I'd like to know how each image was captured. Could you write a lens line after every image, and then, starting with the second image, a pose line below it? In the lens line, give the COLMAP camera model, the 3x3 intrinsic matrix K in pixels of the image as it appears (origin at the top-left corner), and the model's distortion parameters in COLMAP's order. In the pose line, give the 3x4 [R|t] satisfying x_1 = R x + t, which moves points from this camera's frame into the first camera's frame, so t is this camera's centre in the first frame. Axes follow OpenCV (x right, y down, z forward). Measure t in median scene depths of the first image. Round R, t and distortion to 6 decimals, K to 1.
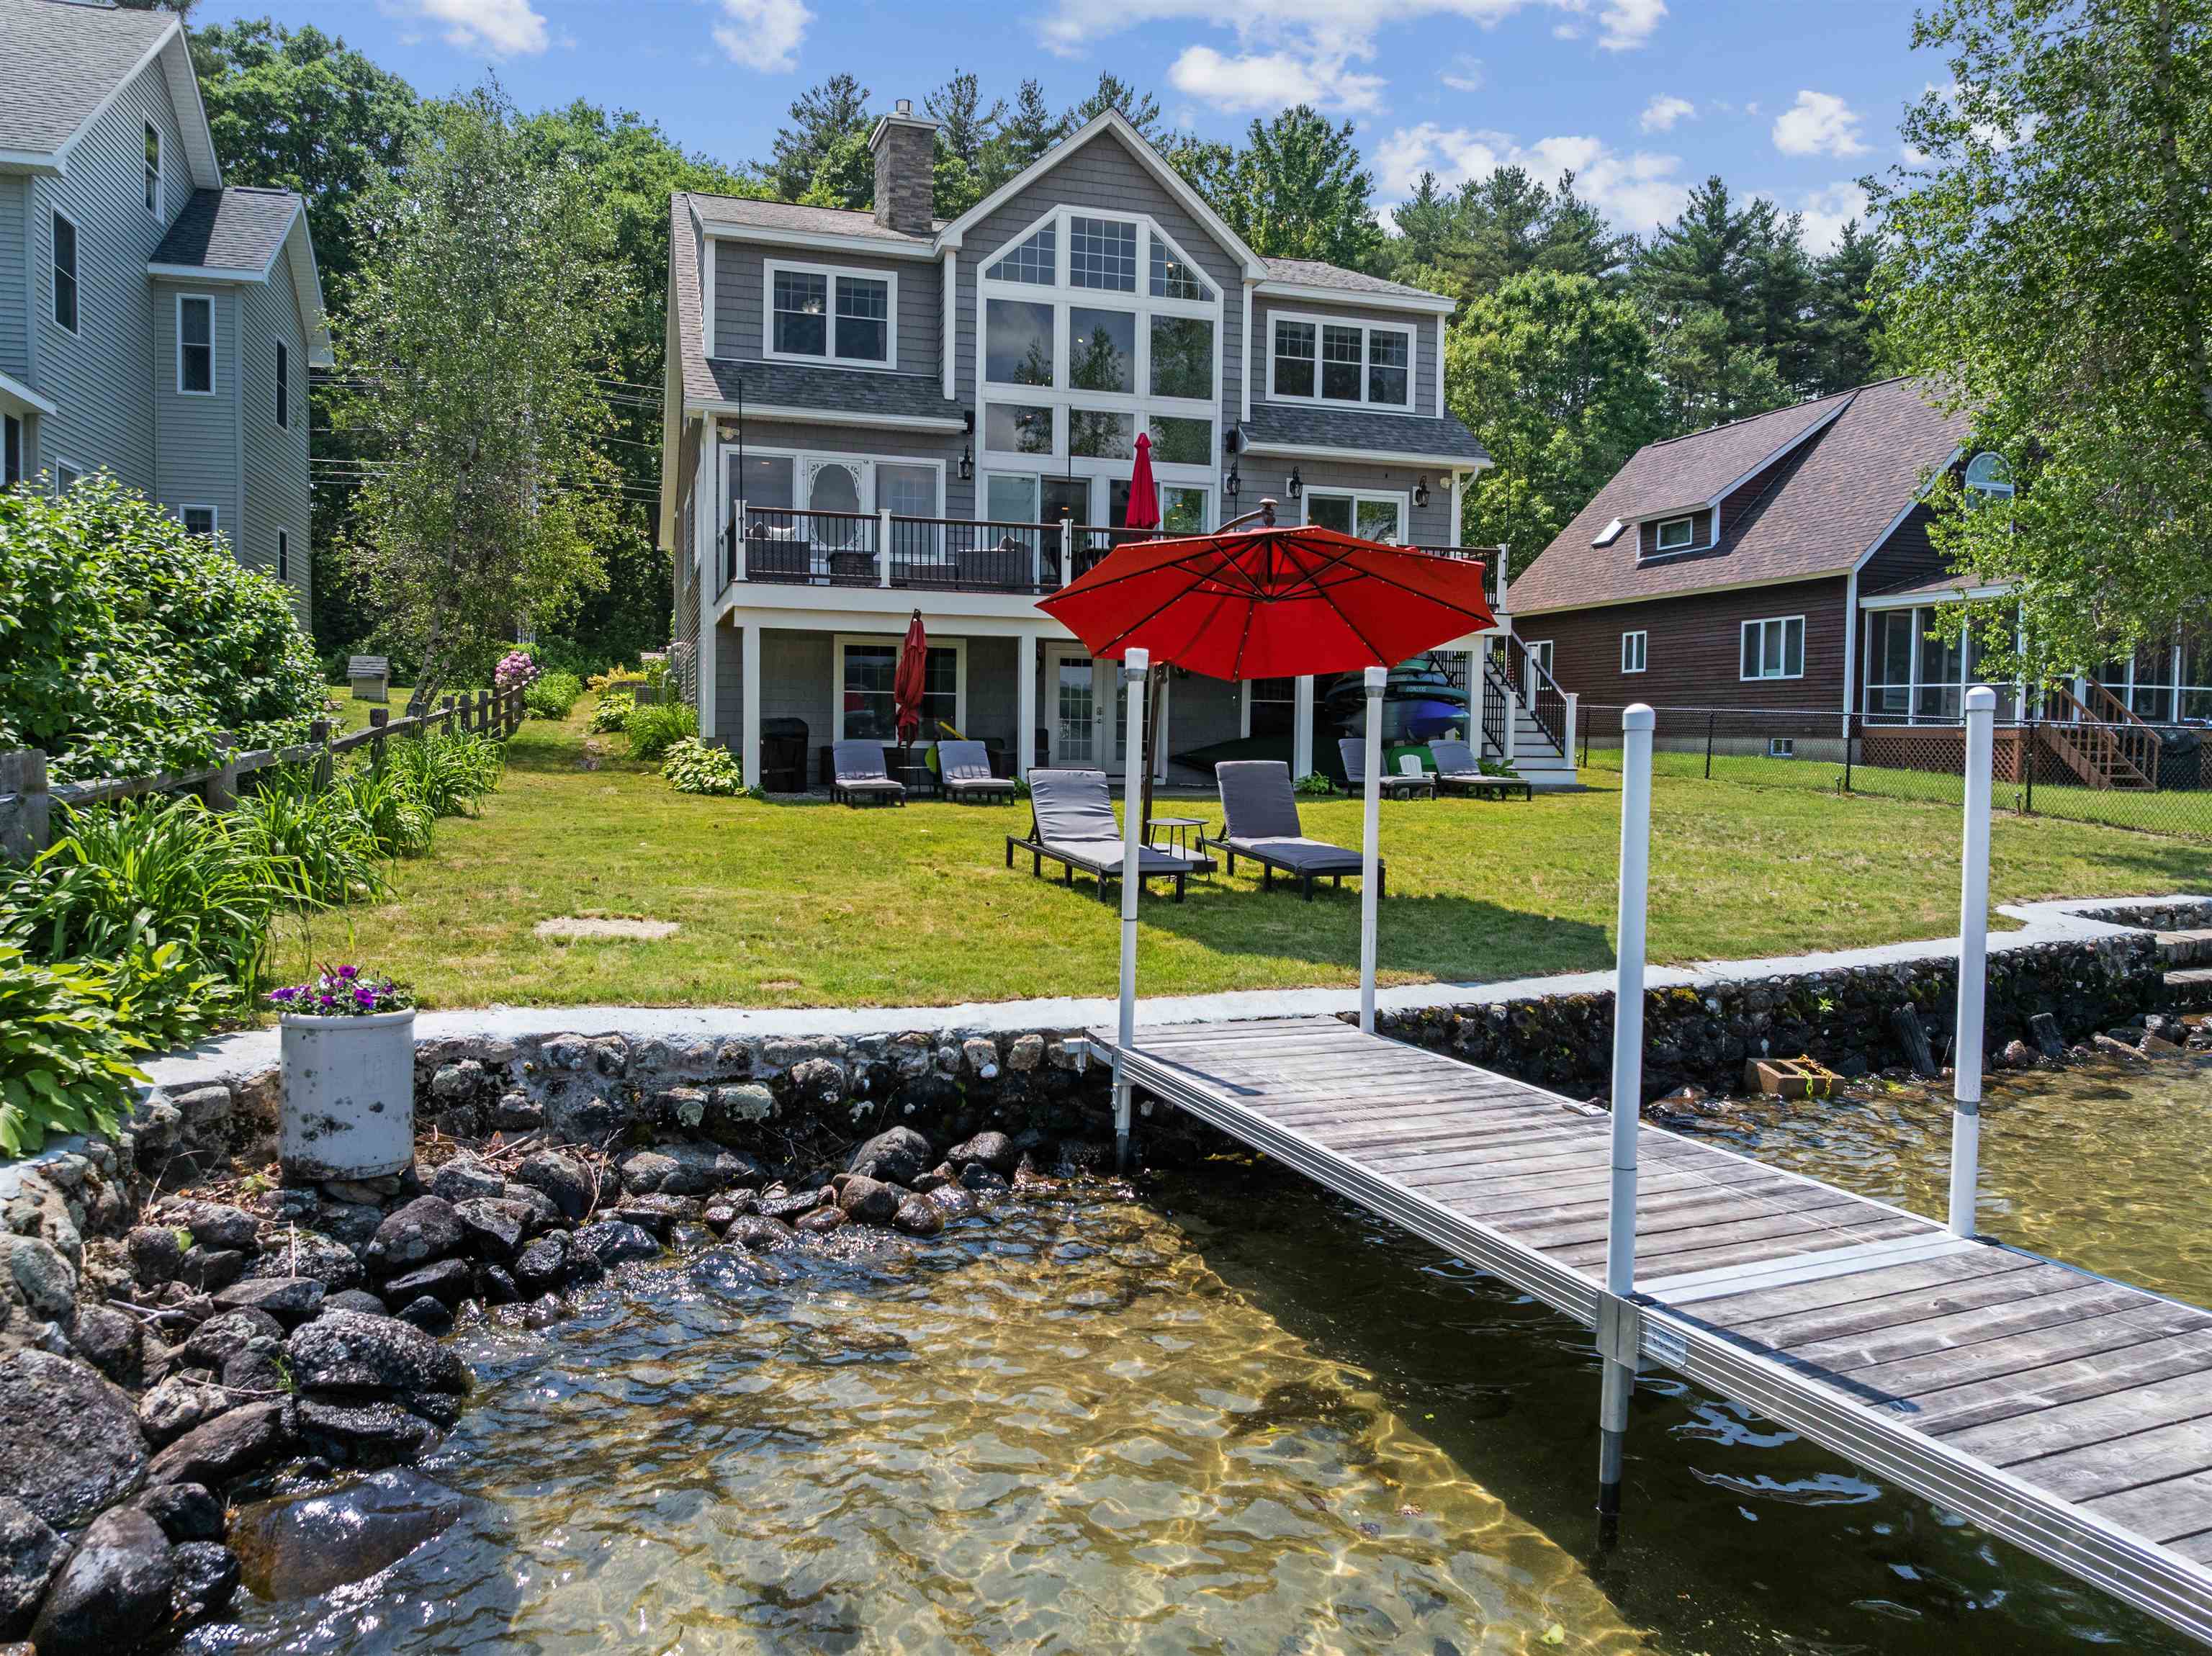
lens RADIAL K [[1546.2, 0, 1112.1], [0, 1546.2, 825.9], [0, 0, 1]] dist [-0.036369, -0.001287]
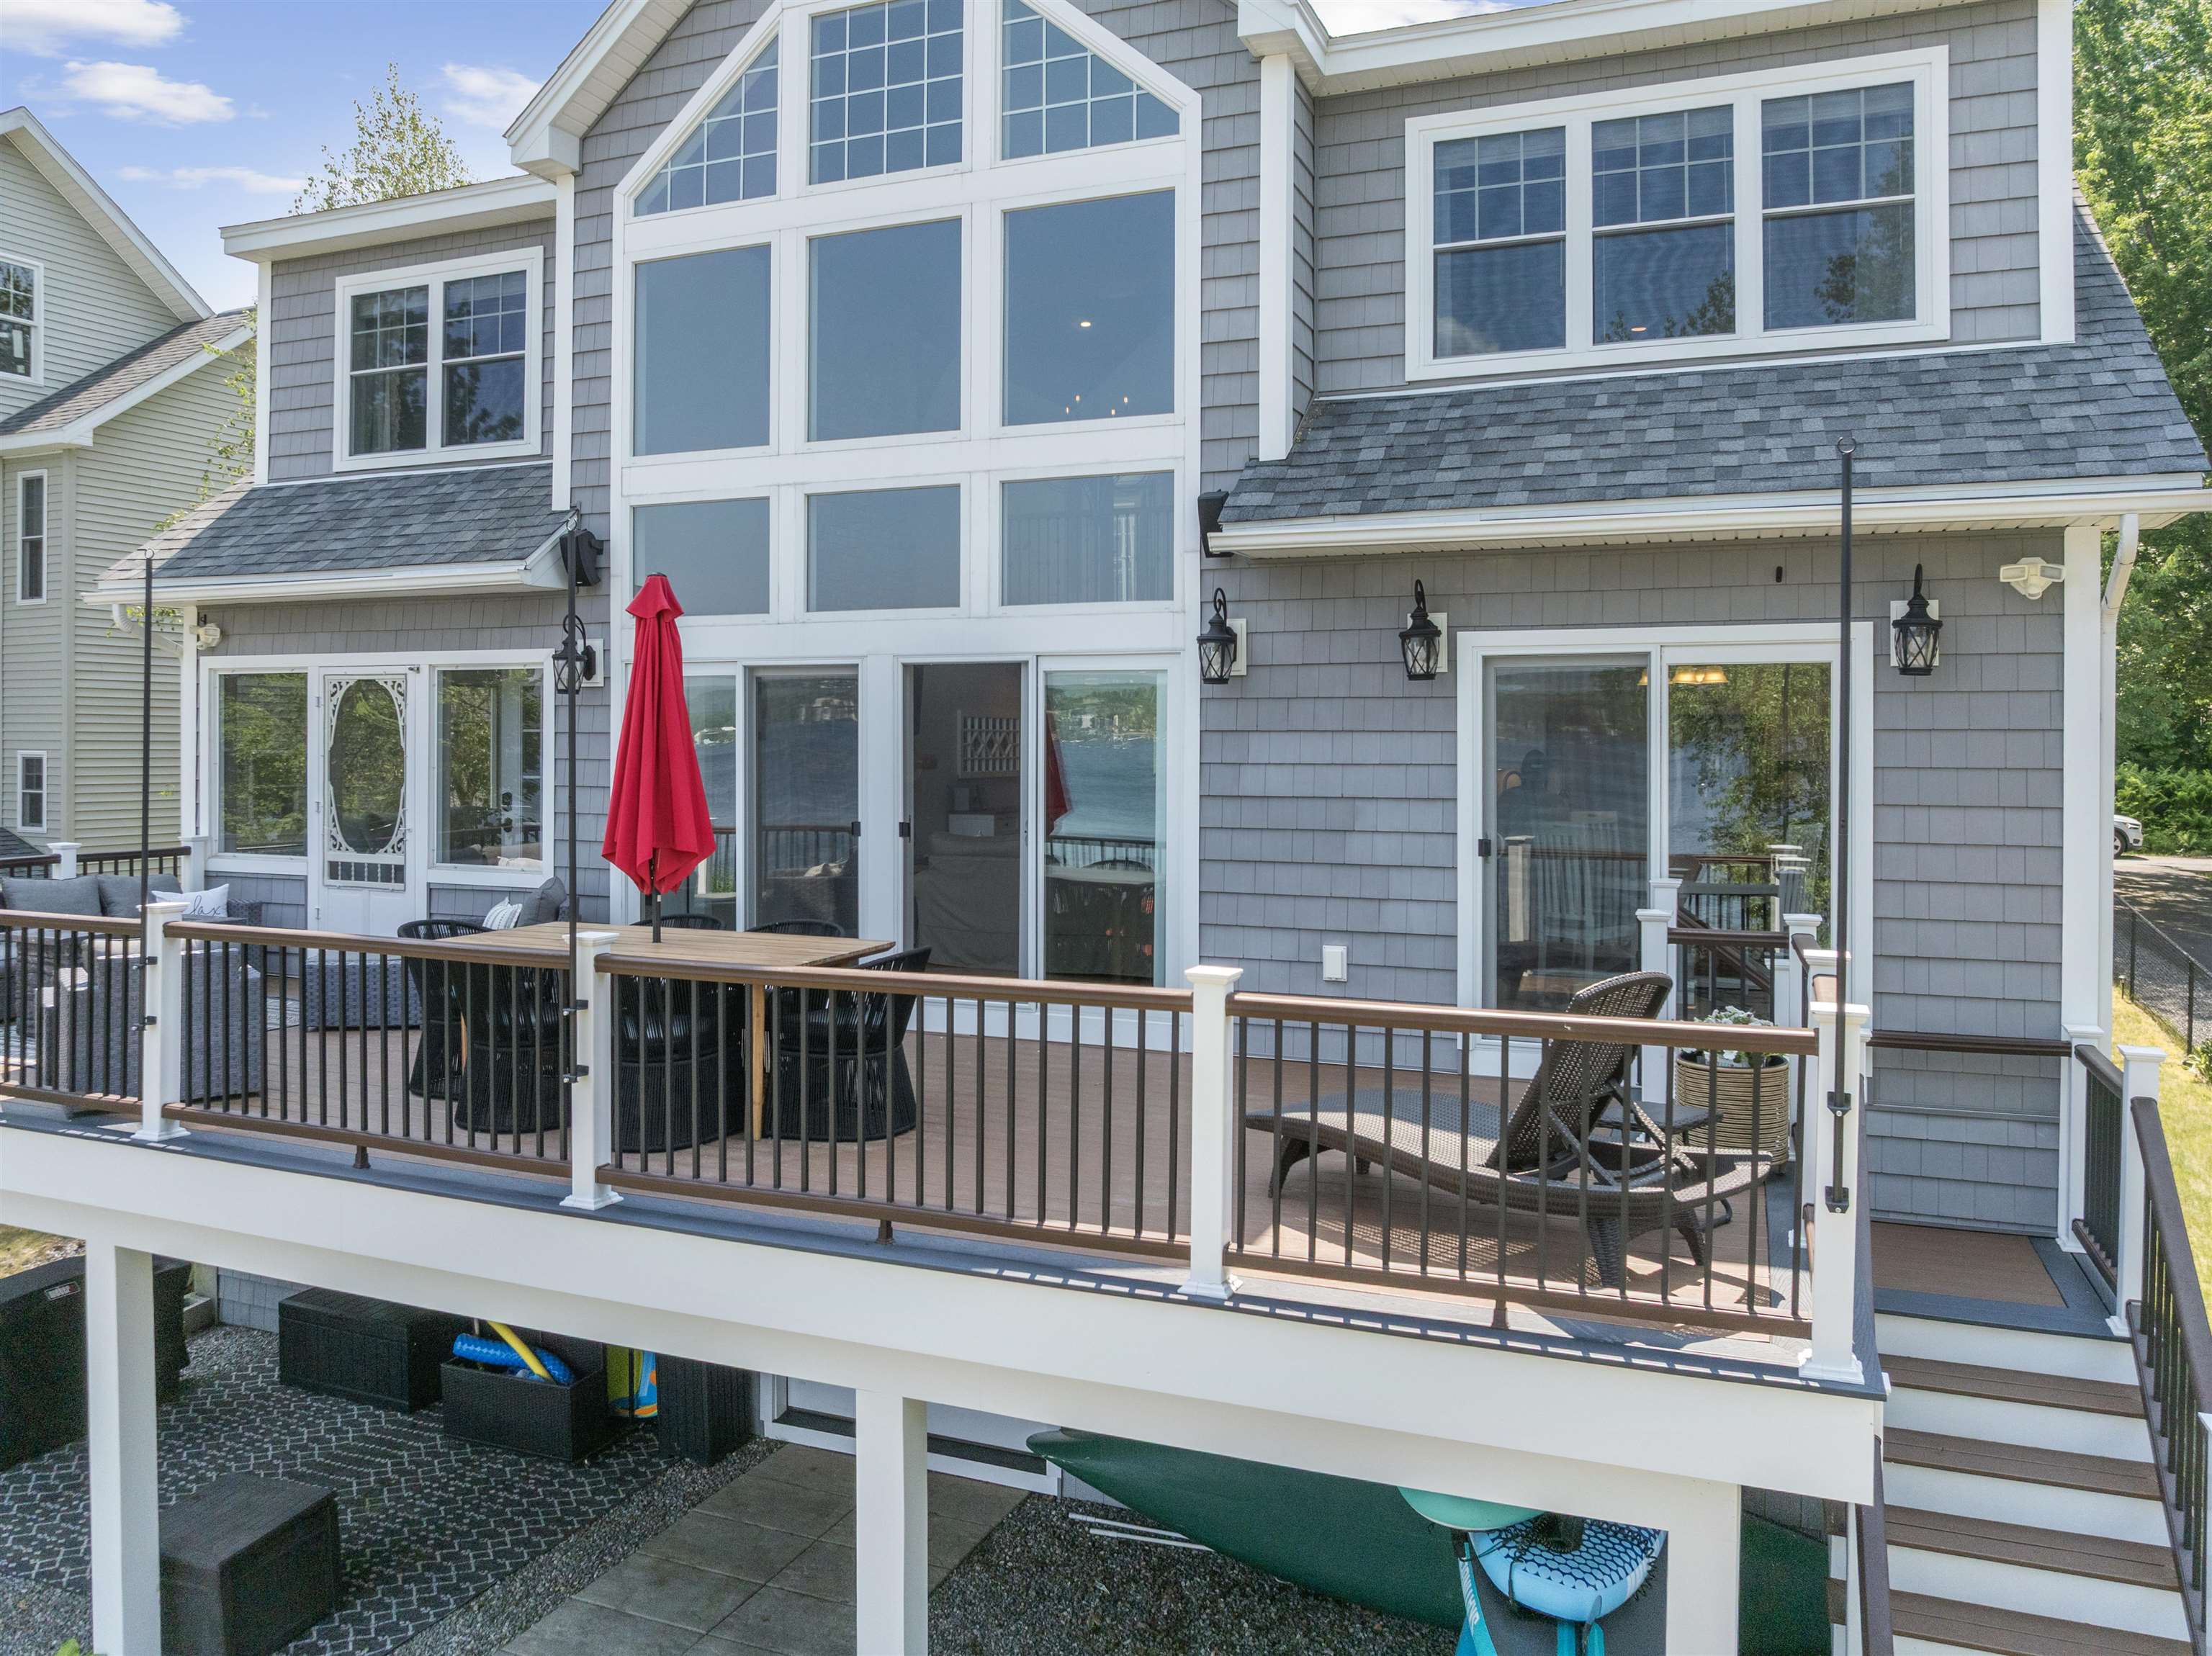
lens RADIAL K [[1560.8, 0, 1124.7], [0, 1560.8, 760.8], [0, 0, 1]] dist [-0.041251, 0.005245]
pose [[0.779044, -0.003557, -0.626960, 0.281701], [-0.028866, 0.998720, -0.041534, -0.187095], [0.626305, 0.050454, 0.777944, 0.740147]]
